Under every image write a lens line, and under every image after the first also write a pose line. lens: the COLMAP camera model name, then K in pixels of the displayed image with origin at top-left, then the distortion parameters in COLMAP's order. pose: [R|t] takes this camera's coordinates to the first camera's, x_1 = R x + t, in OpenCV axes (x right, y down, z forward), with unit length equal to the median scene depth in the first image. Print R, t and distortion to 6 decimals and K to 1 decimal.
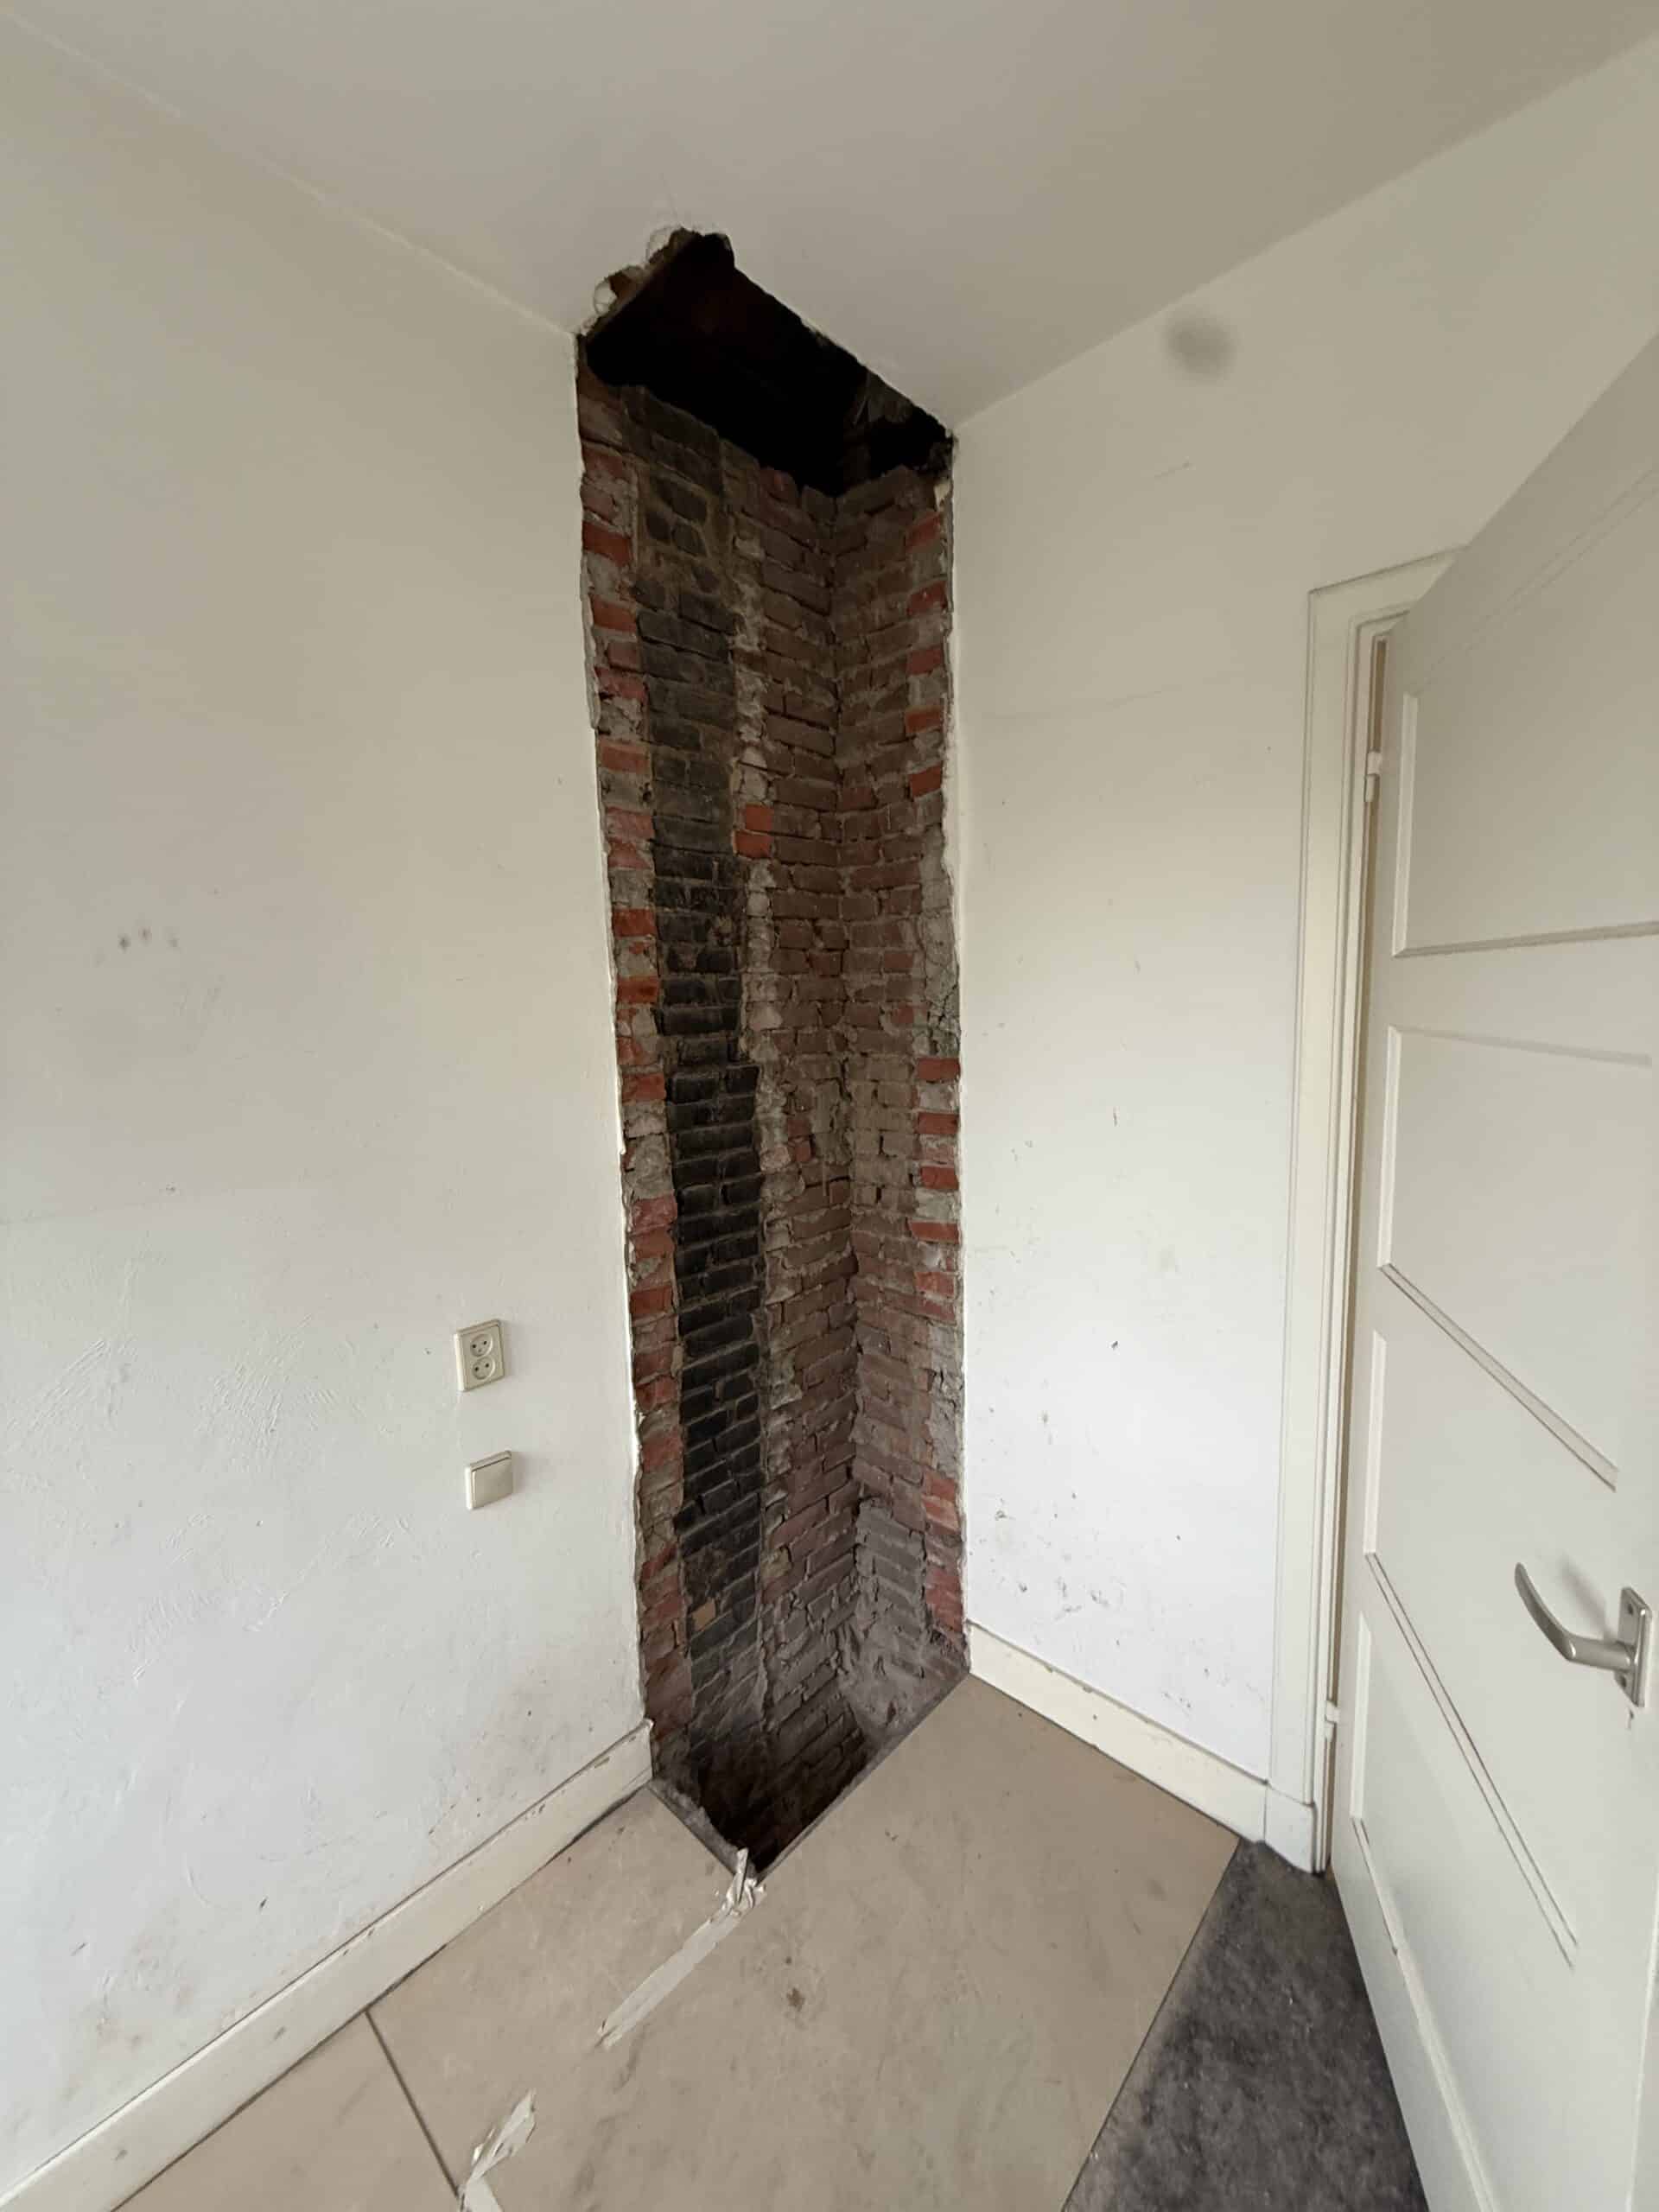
lens RADIAL K [[884.9, 0, 833.5], [0, 884.9, 1104.4], [0, 0, 1]] dist [0.000602, -0.000729]
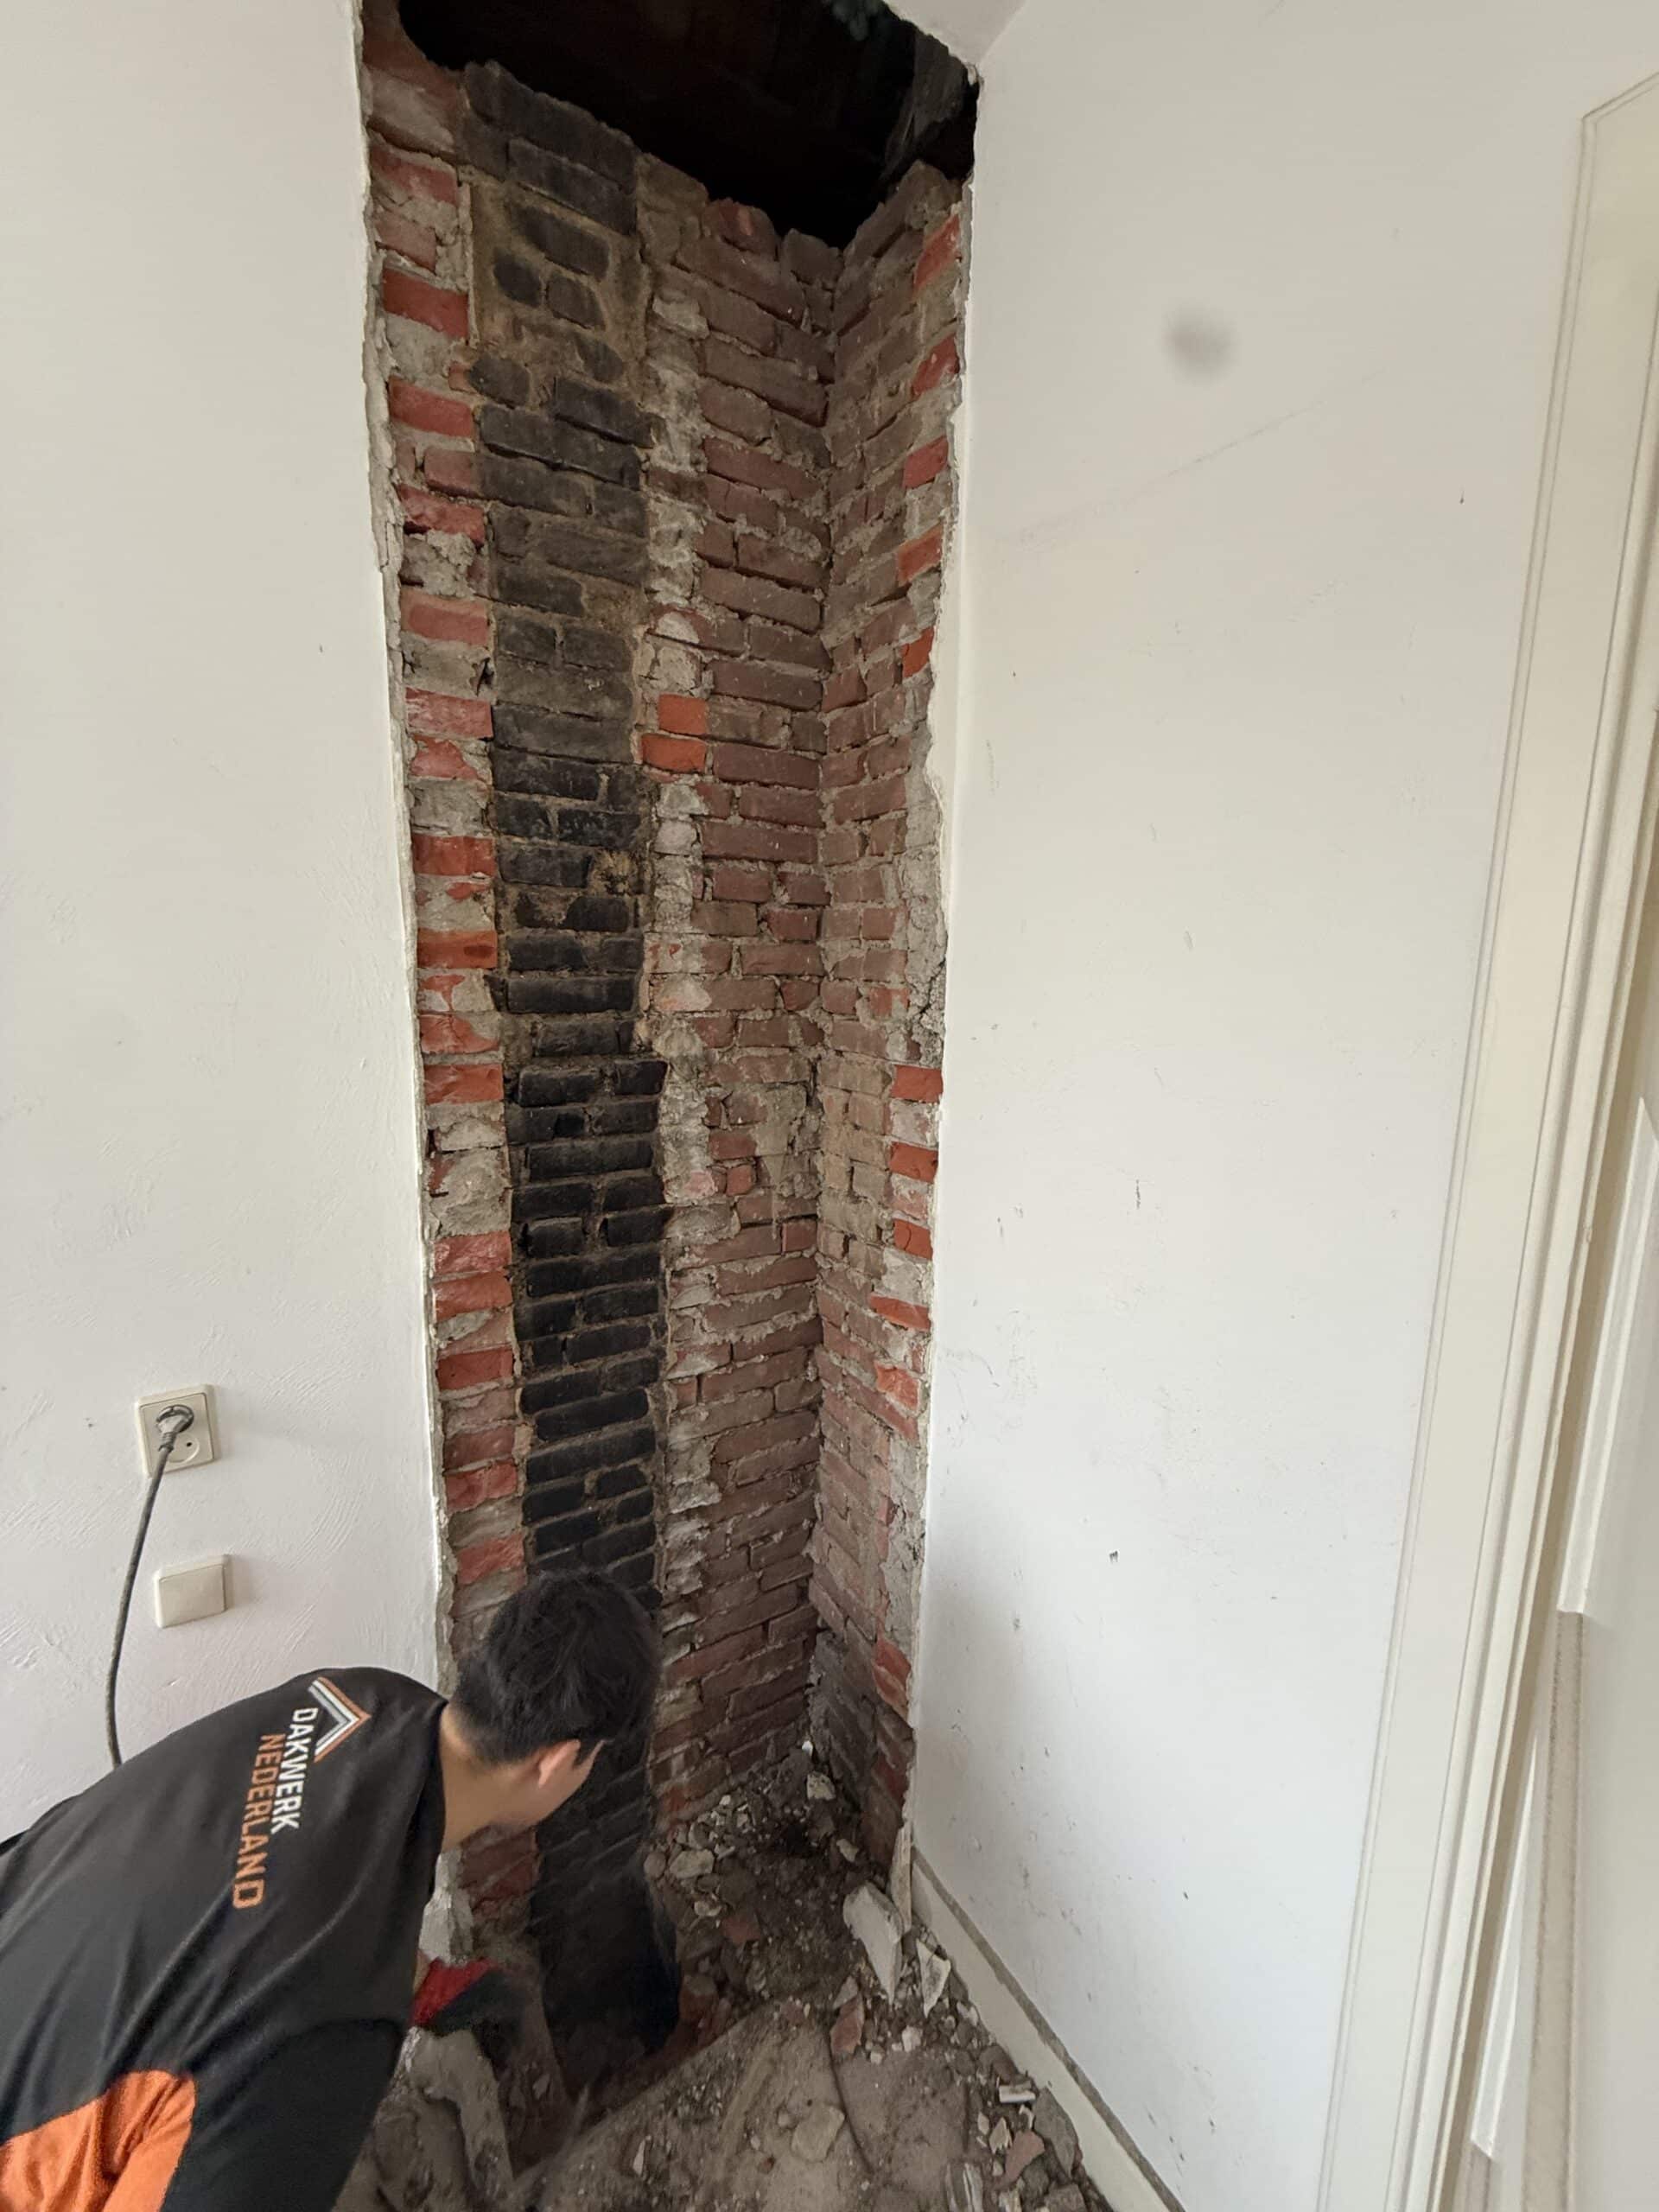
lens RADIAL K [[884.9, 0, 825.1], [0, 884.9, 1106.8], [0, 0, 1]] dist [0.000602, -0.000729]
pose [[0.965440, 0.081940, -0.247411, 0.229699], [-0.072558, 0.996265, 0.046819, -0.050445], [0.250323, -0.027249, 0.967779, 0.329085]]
